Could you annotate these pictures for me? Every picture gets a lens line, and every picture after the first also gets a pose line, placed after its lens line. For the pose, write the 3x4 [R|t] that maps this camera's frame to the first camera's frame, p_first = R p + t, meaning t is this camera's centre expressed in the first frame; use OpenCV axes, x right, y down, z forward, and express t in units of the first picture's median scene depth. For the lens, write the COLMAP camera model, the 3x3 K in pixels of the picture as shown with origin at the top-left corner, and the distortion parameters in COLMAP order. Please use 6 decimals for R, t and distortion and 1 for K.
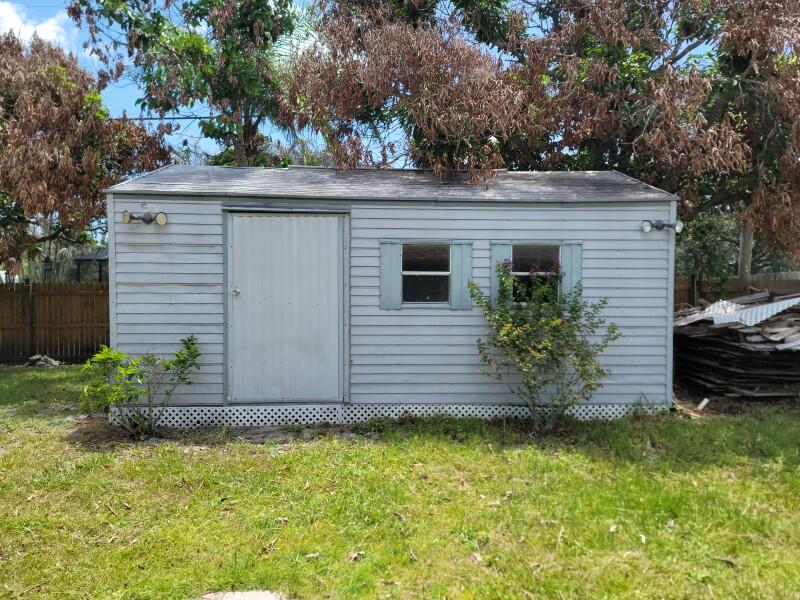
lens RADIAL K [[586.0, 0, 409.6], [0, 586.0, 294.1], [0, 0, 1]] dist [0.121089, -0.115923]
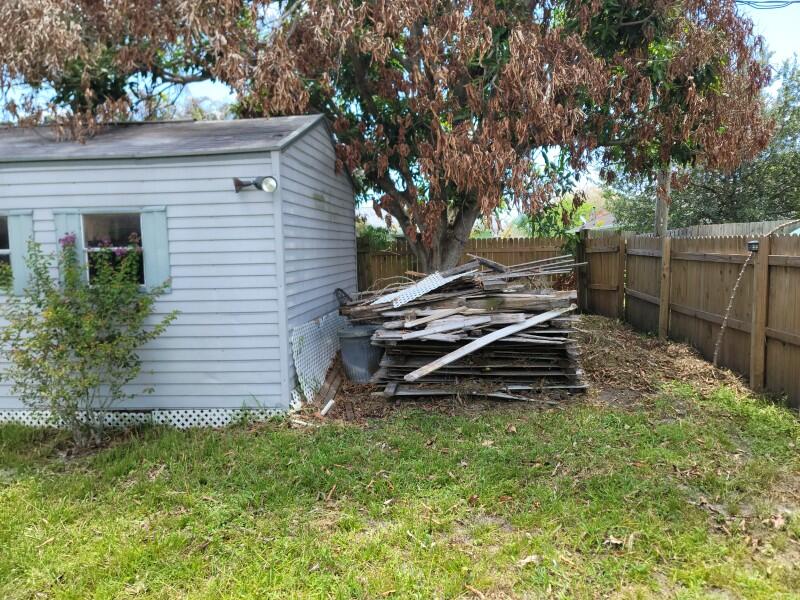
lens RADIAL K [[598.5, 0, 400.0], [0, 598.5, 300.0], [0, 0, 1]] dist [0.082972, -0.098693]
pose [[0.990521, -0.016708, -0.136339, 0.704797], [0.026599, 0.997118, 0.071050, -0.013891], [0.134759, -0.074003, 0.988111, 0.231981]]
